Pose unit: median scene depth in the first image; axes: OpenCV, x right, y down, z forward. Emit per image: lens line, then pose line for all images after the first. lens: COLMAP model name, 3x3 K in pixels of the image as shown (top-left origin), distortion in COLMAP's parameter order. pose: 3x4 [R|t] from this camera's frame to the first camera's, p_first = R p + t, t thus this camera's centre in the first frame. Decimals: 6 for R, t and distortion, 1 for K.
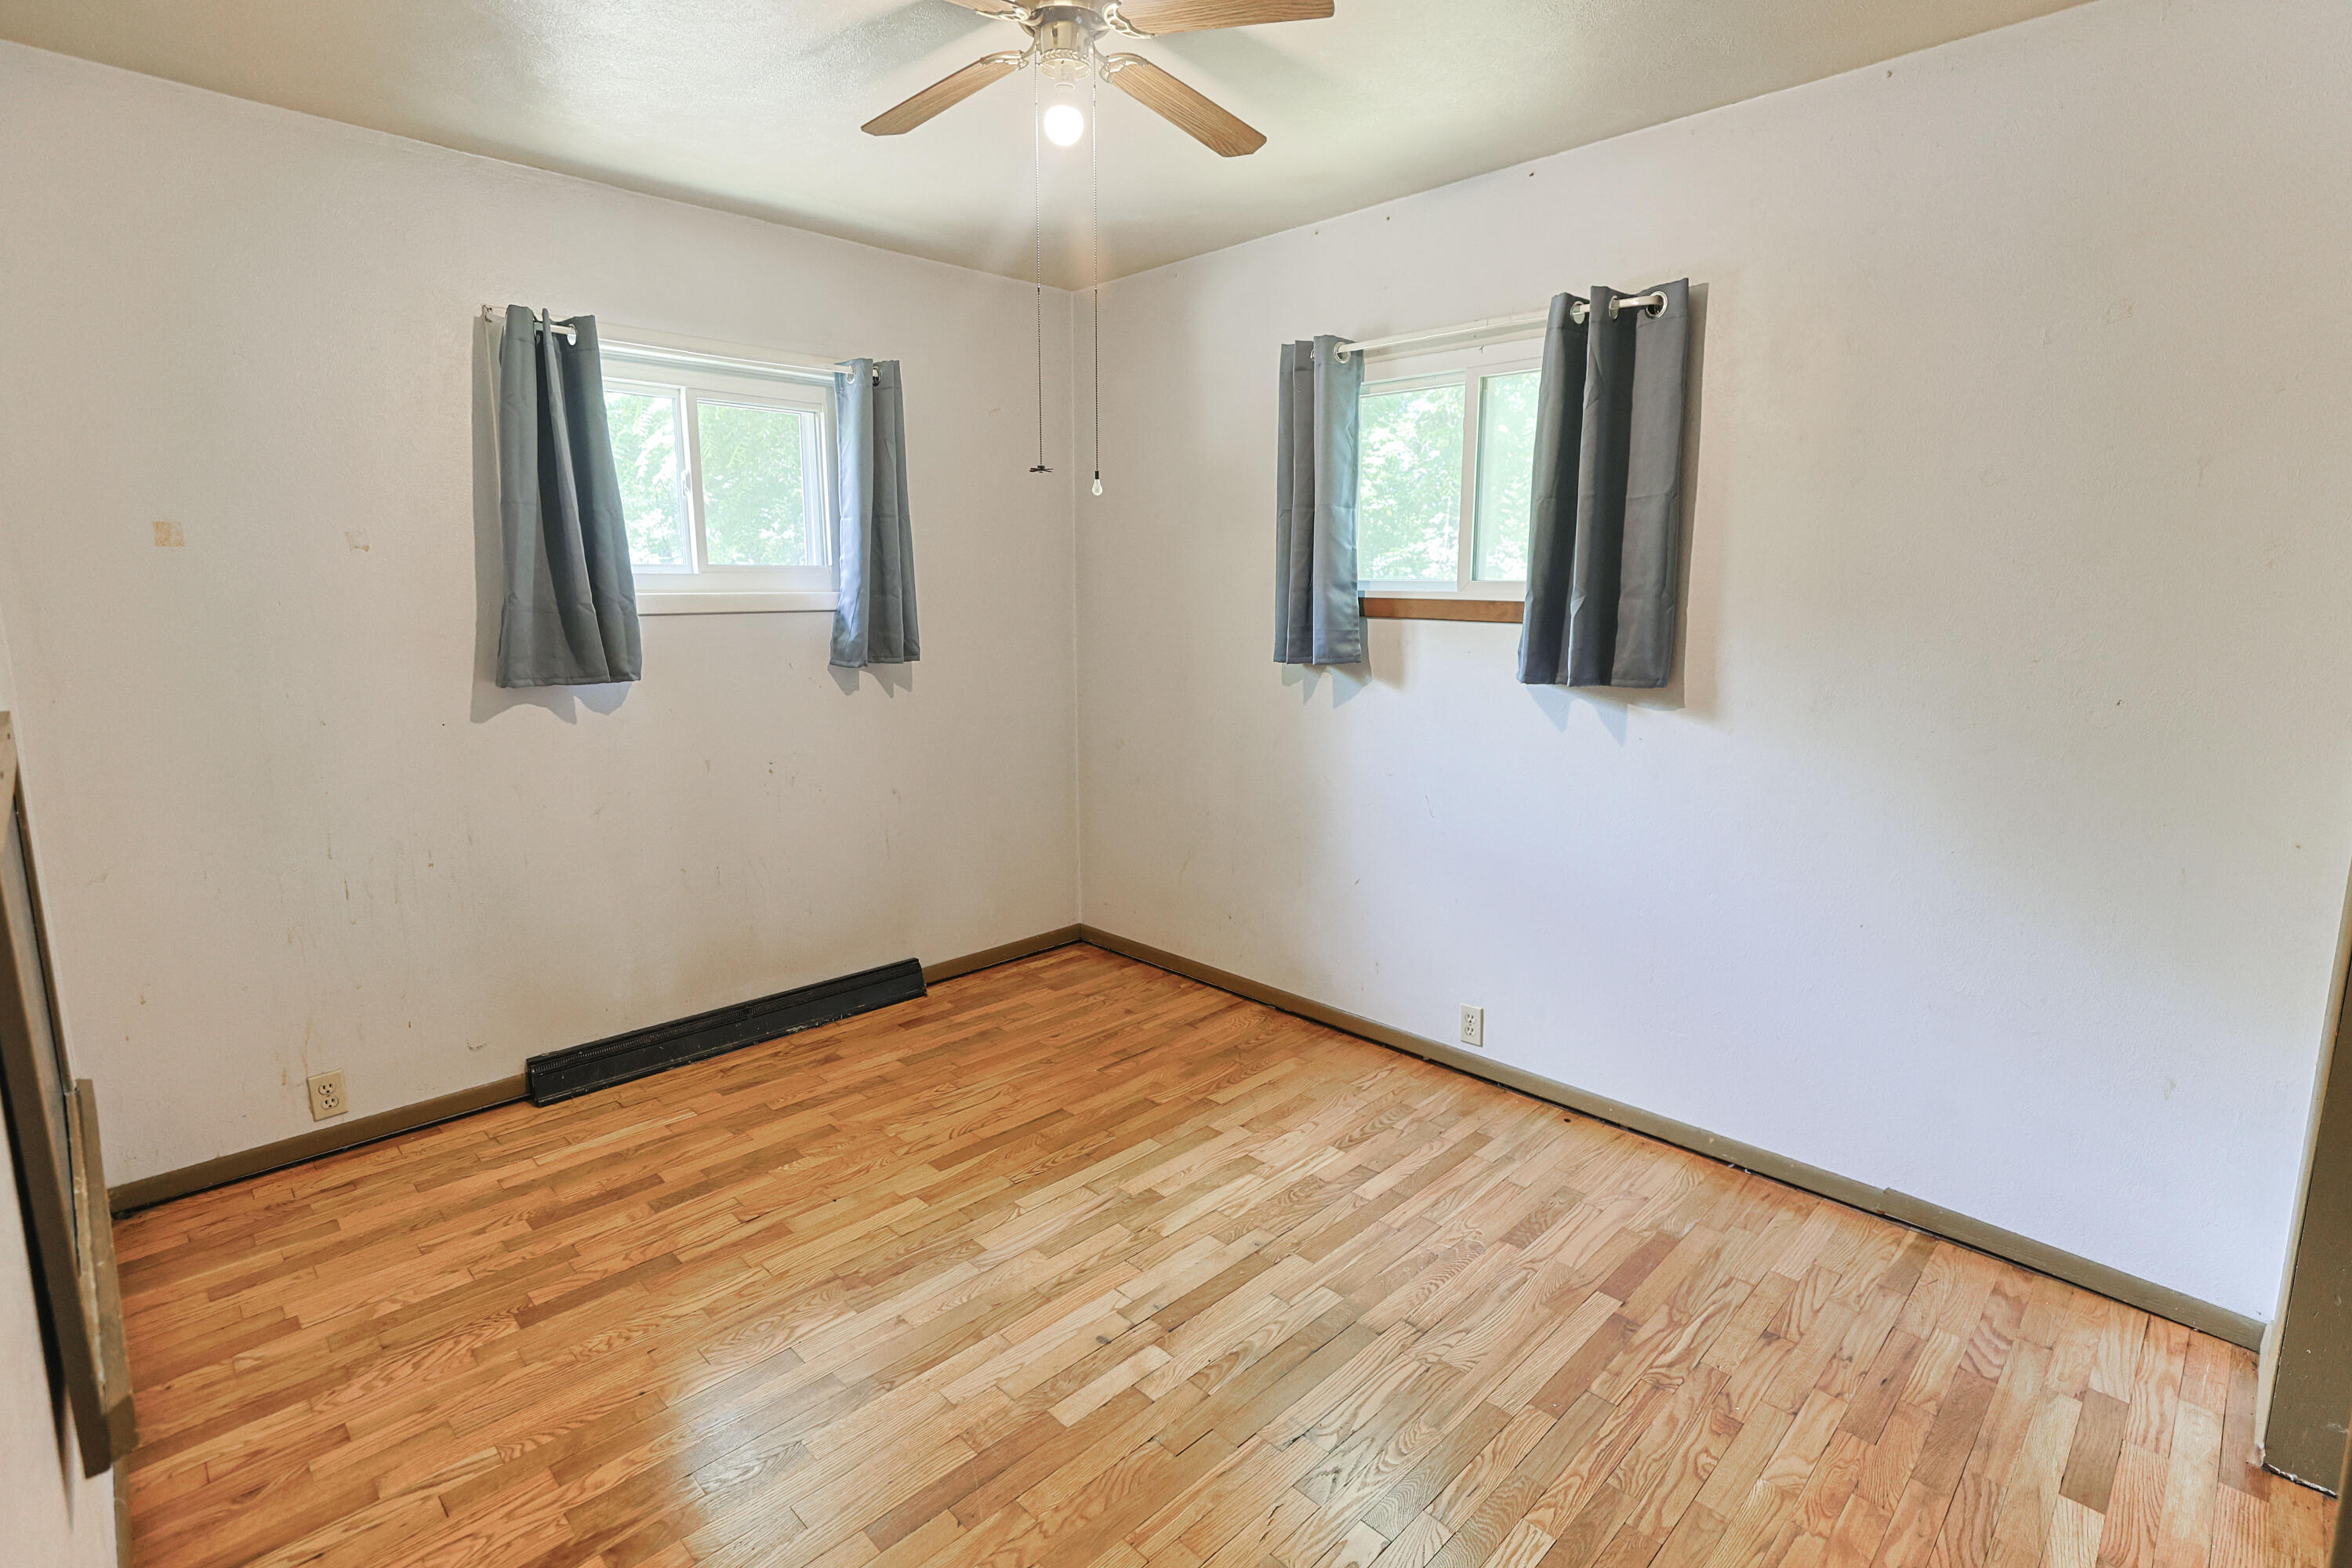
lens RADIAL K [[1137.0, 0, 1176.2], [0, 1137.0, 777.3], [0, 0, 1]] dist [-0.023303, 0.010162]
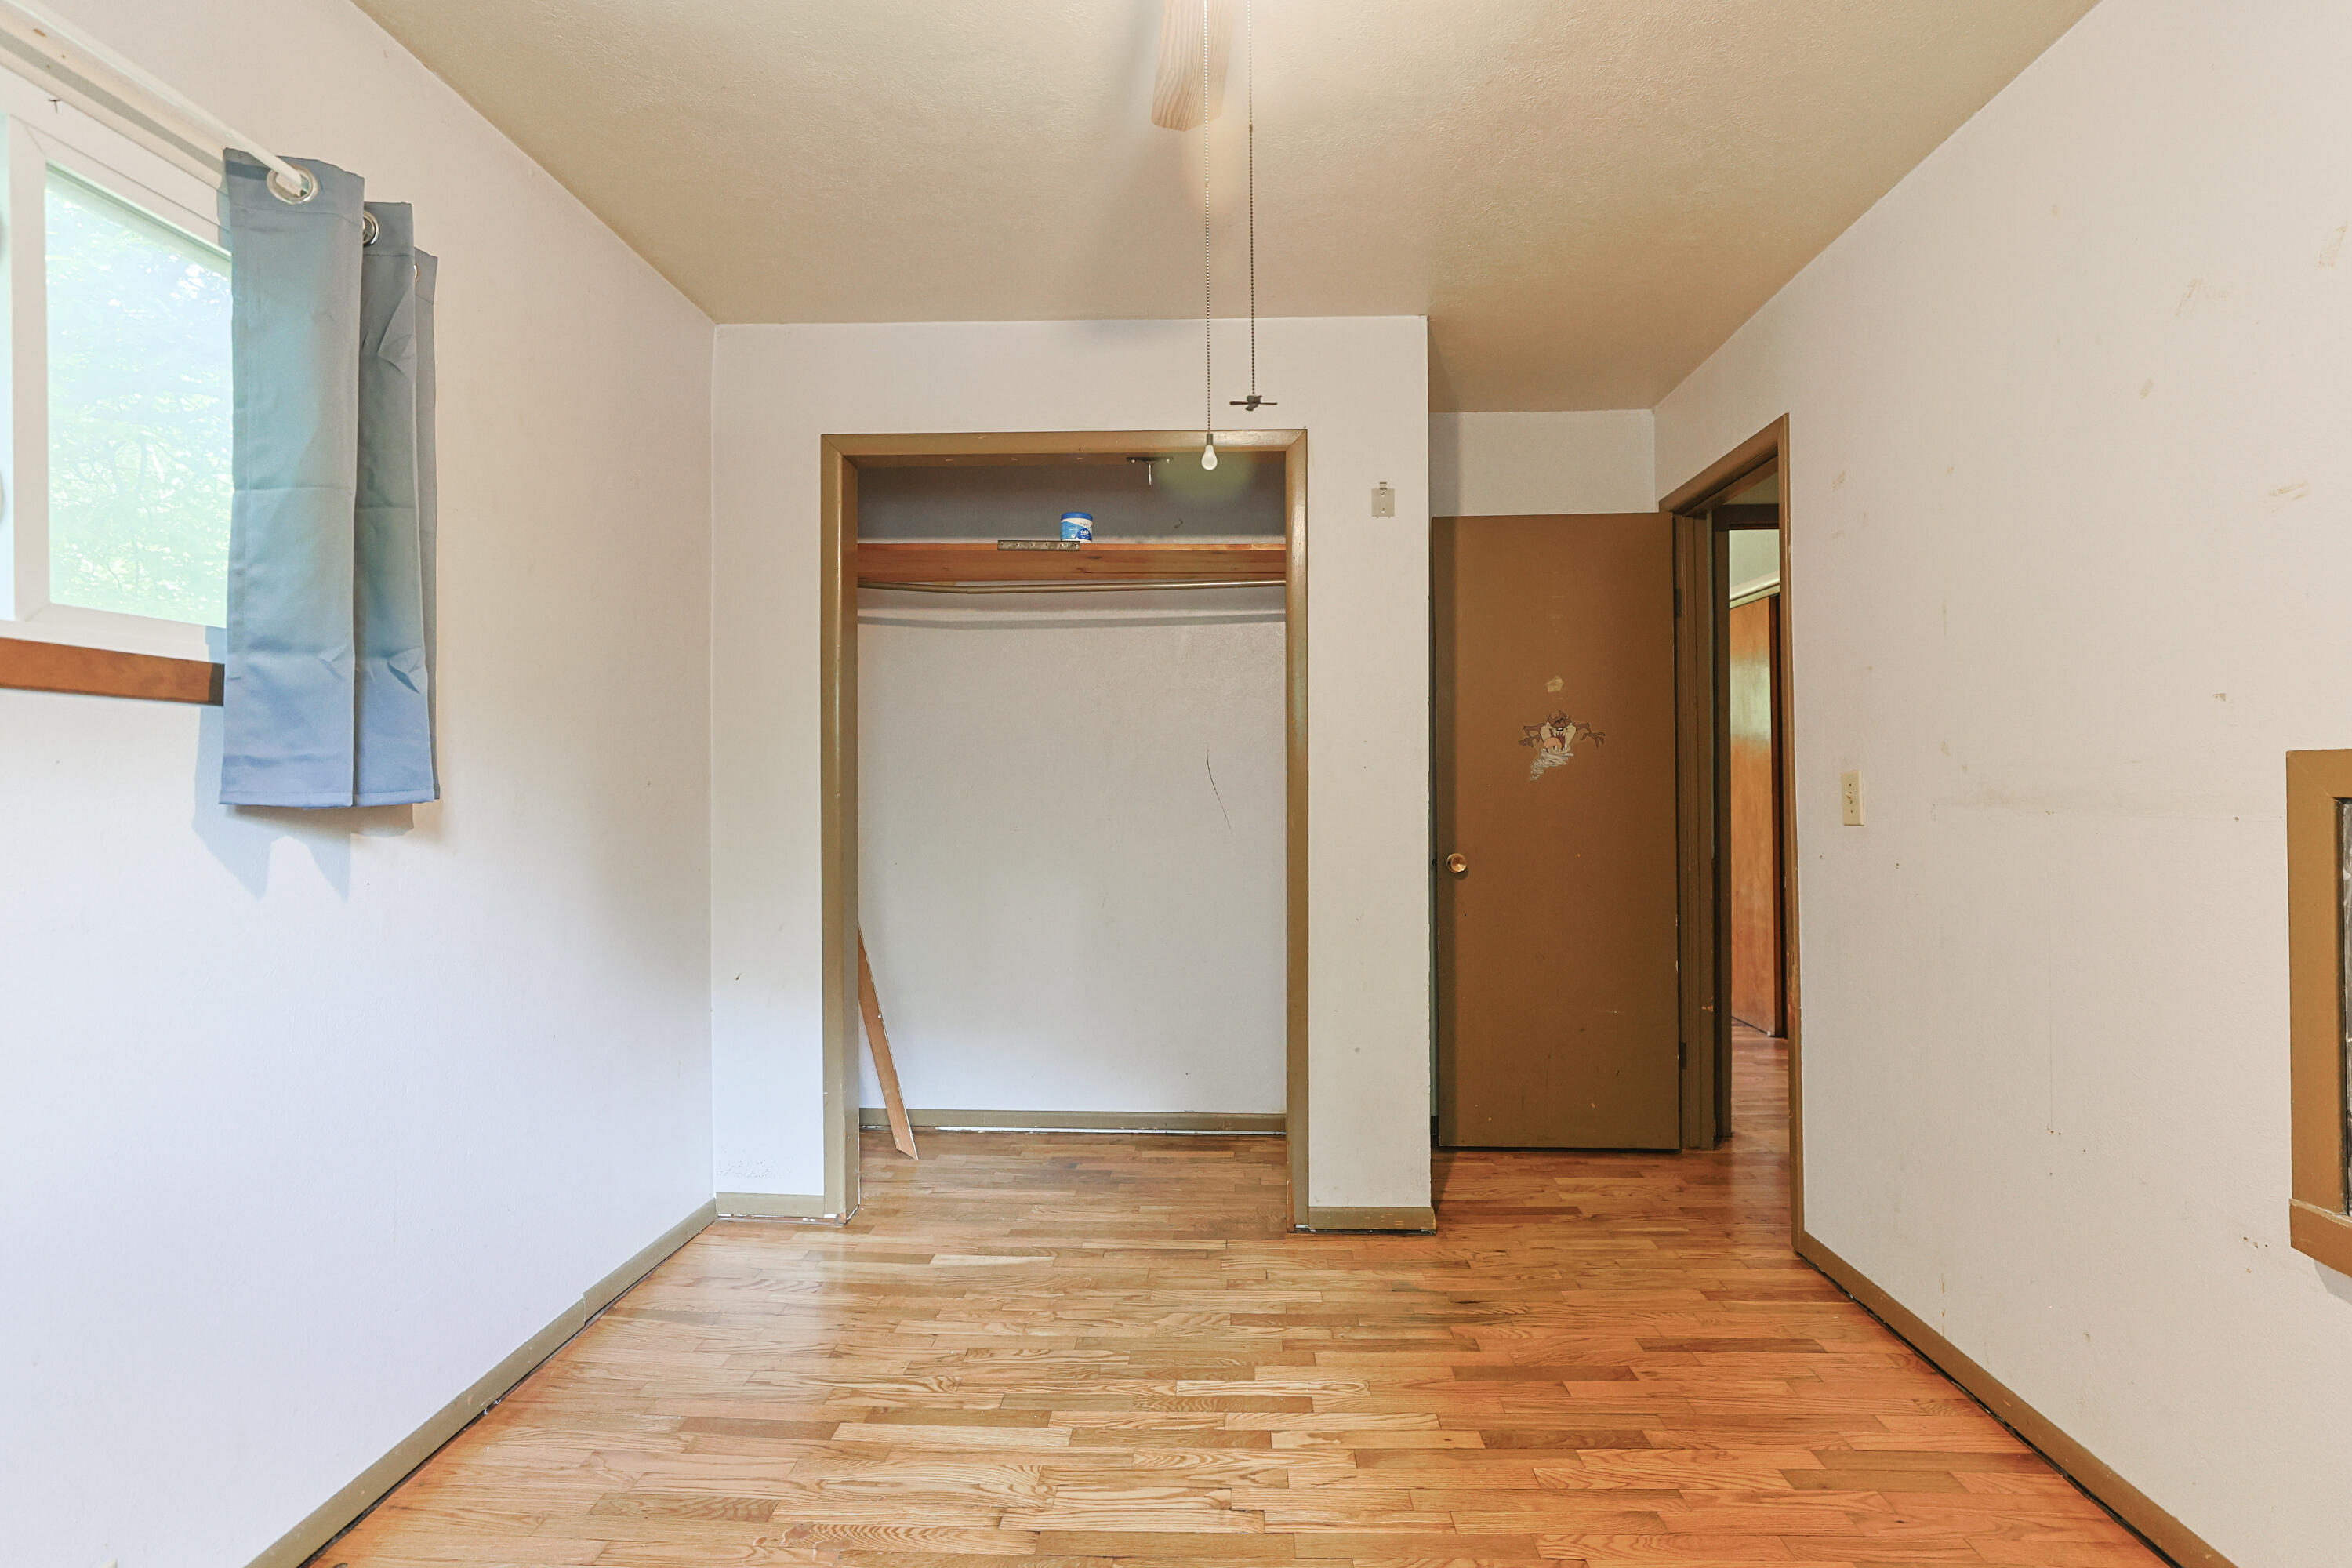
lens RADIAL K [[1137.0, 0, 1182.2], [0, 1137.0, 785.0], [0, 0, 1]] dist [-0.023303, 0.010162]
pose [[-0.683504, -0.000069, 0.729947, -0.366012], [0.127513, 0.984612, 0.119493, -0.100959], [-0.718723, 0.174752, -0.672978, 1.008014]]
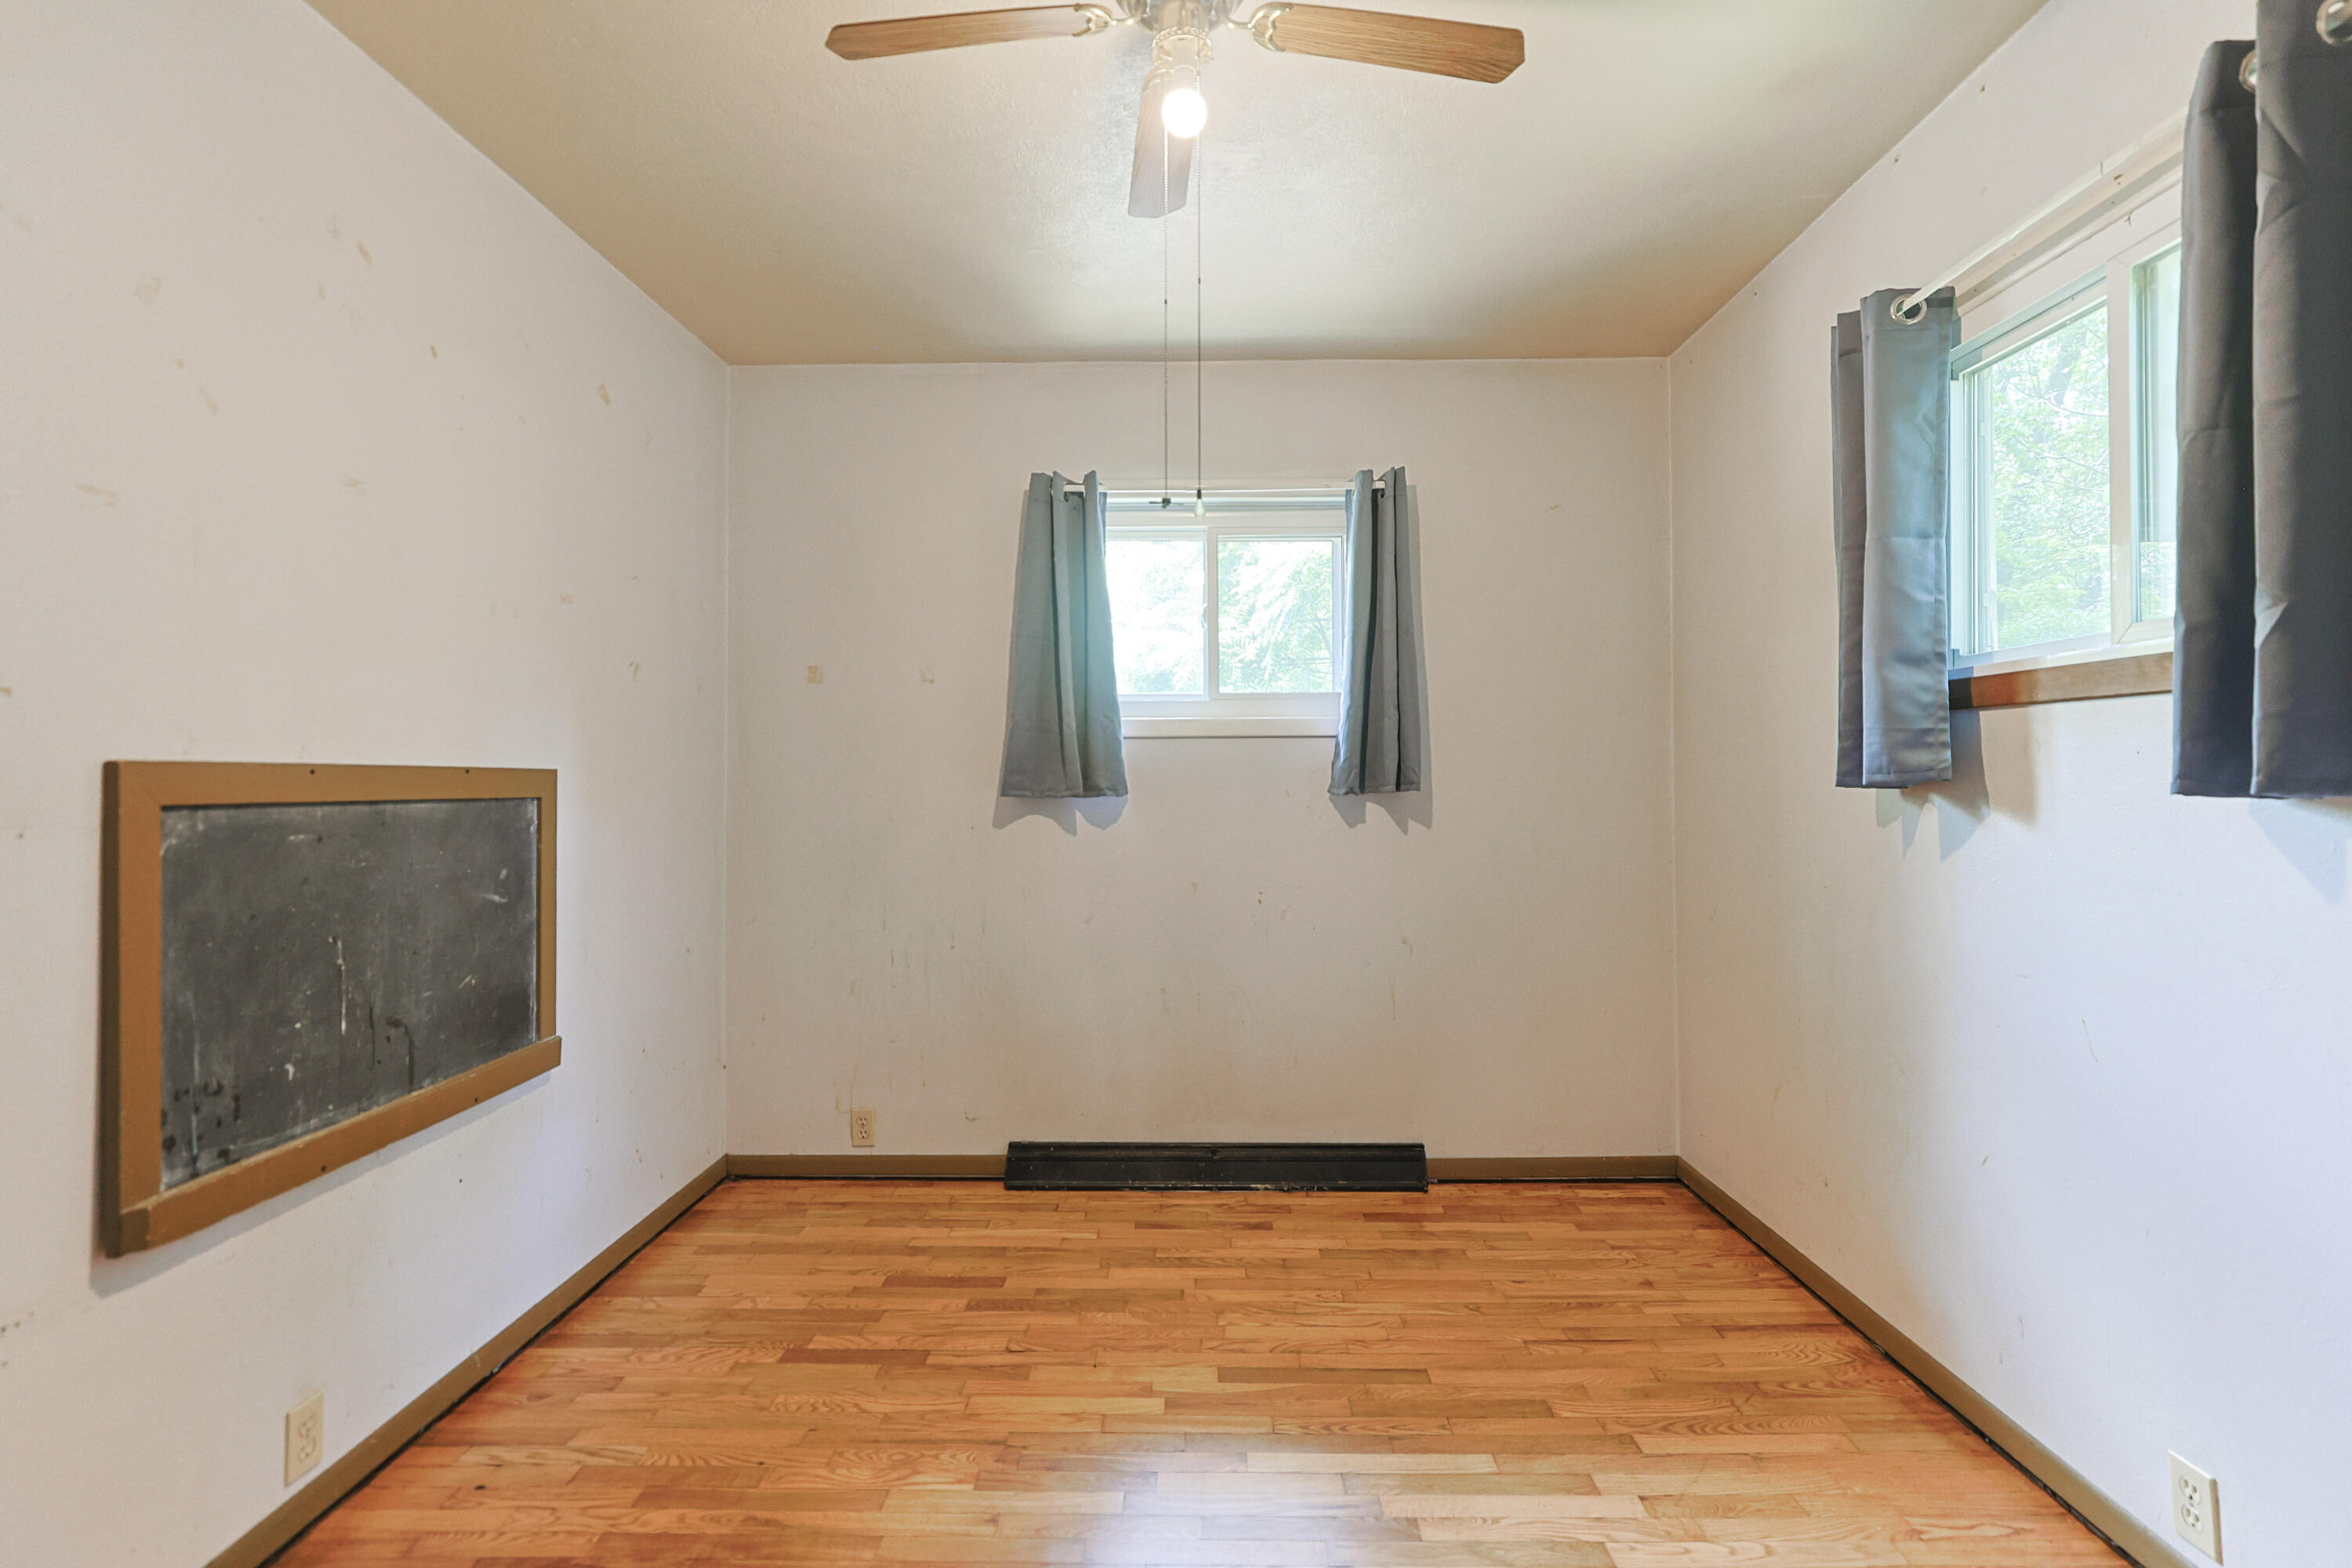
lens RADIAL K [[1137.0, 0, 1172.6], [0, 1137.0, 767.0], [0, 0, 1]] dist [-0.023303, 0.010162]
pose [[0.690861, -0.013938, -0.722854, 0.338424], [-0.119004, 0.983985, -0.132710, 0.022483], [0.713127, 0.177706, 0.678138, 0.323108]]
